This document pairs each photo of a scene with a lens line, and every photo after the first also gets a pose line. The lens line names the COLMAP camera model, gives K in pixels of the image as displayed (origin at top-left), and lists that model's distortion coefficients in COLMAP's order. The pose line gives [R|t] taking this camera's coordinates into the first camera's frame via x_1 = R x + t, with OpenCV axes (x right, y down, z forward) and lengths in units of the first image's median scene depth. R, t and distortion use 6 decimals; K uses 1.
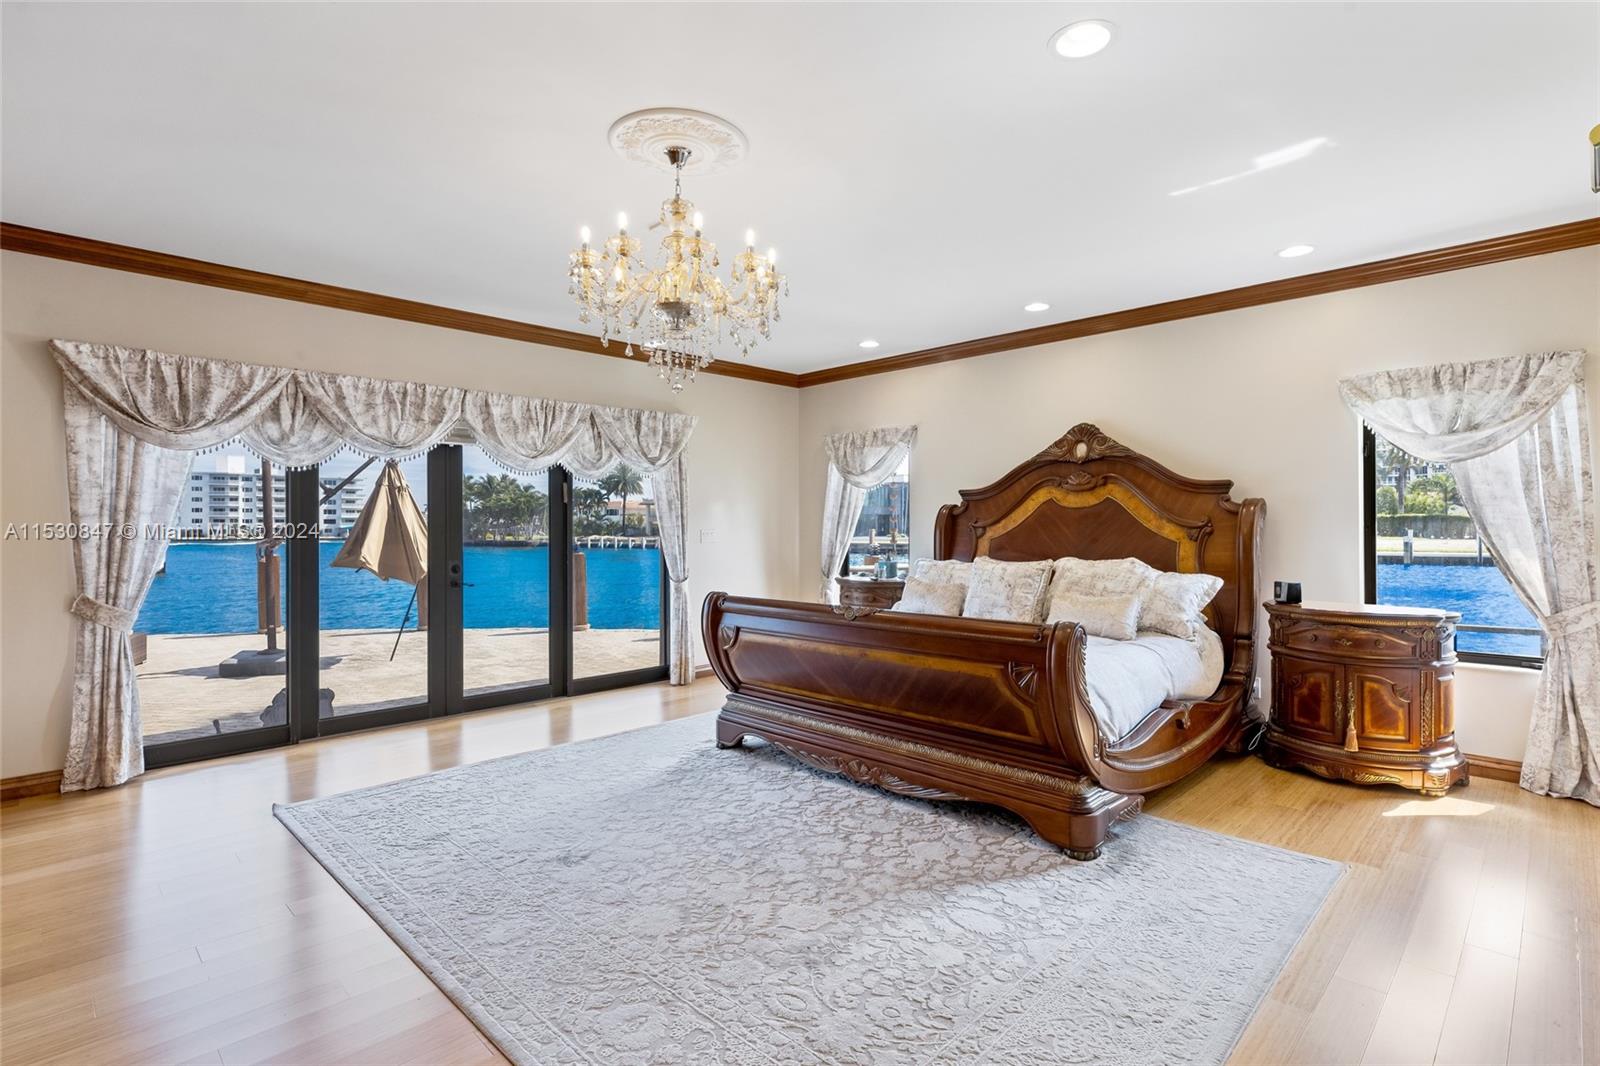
lens RADIAL K [[750.2, 0, 802.7], [0, 750.2, 531.2], [0, 0, 1]] dist [-0.000821, 0.000069]
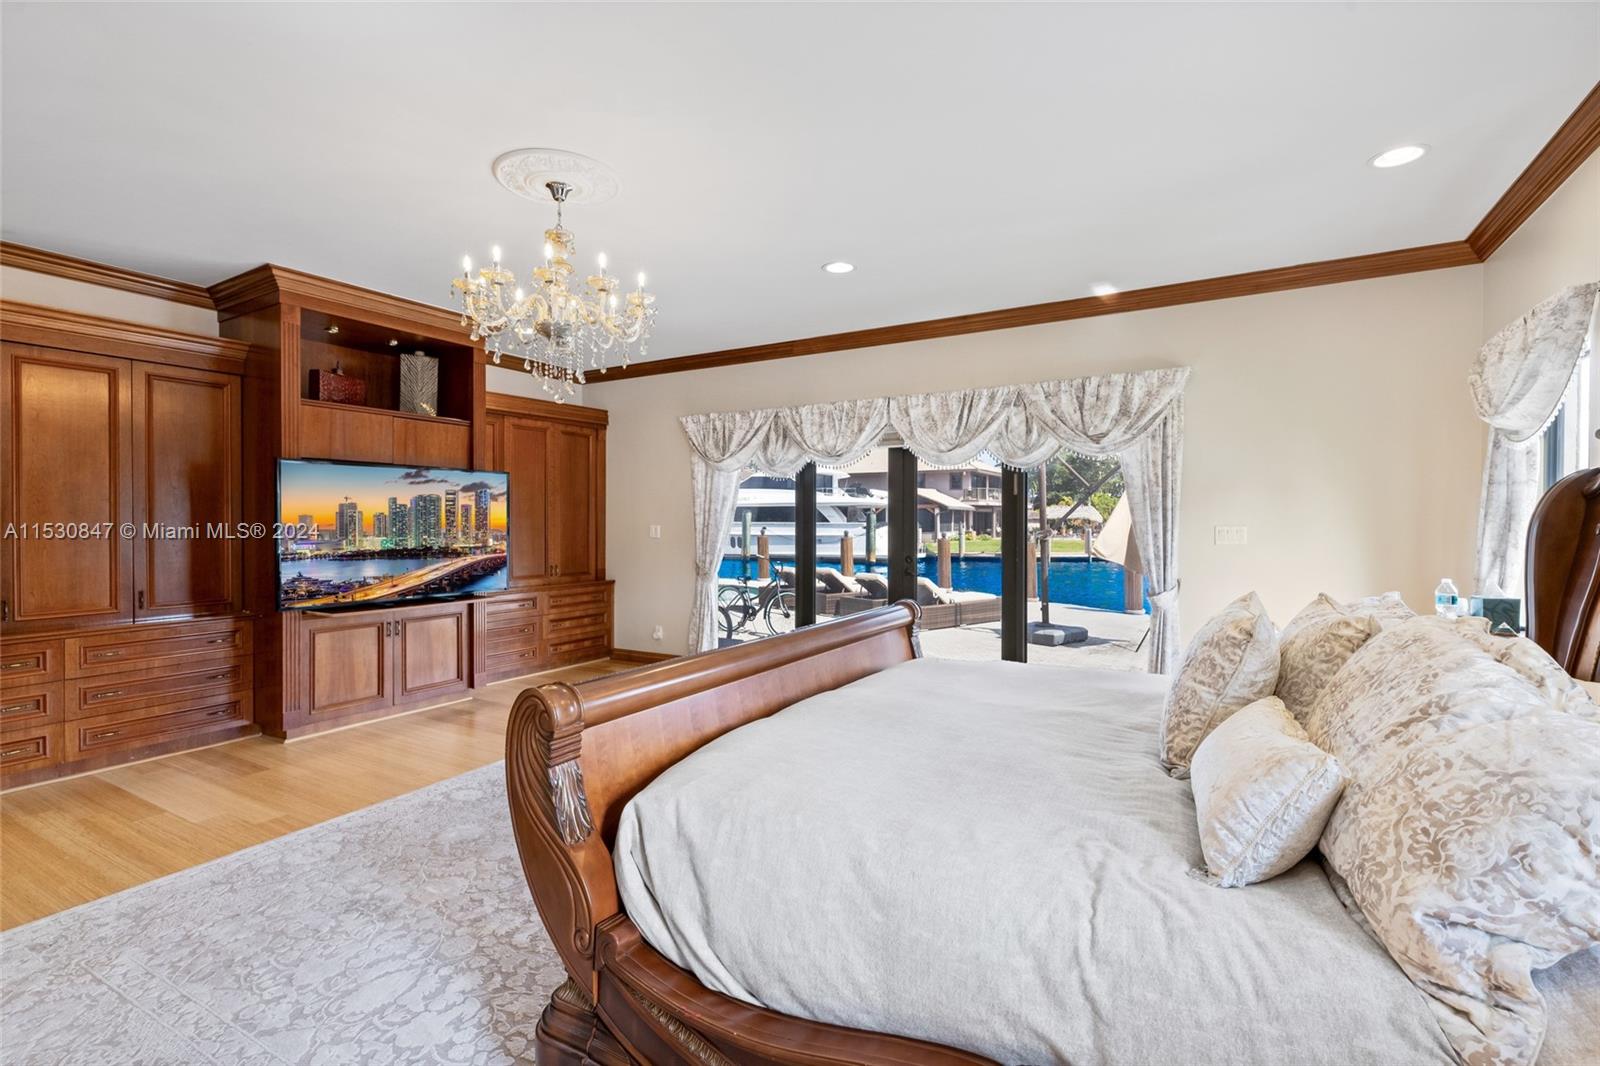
lens RADIAL K [[722.5, 0, 803.7], [0, 722.5, 523.8], [0, 0, 1]] dist [0.002315, -0.000040]
pose [[0.271831, 0.006222, -0.962325, 0.647829], [-0.005120, 0.999974, 0.005020, -0.007902], [0.962331, 0.003563, 0.271856, 0.699544]]
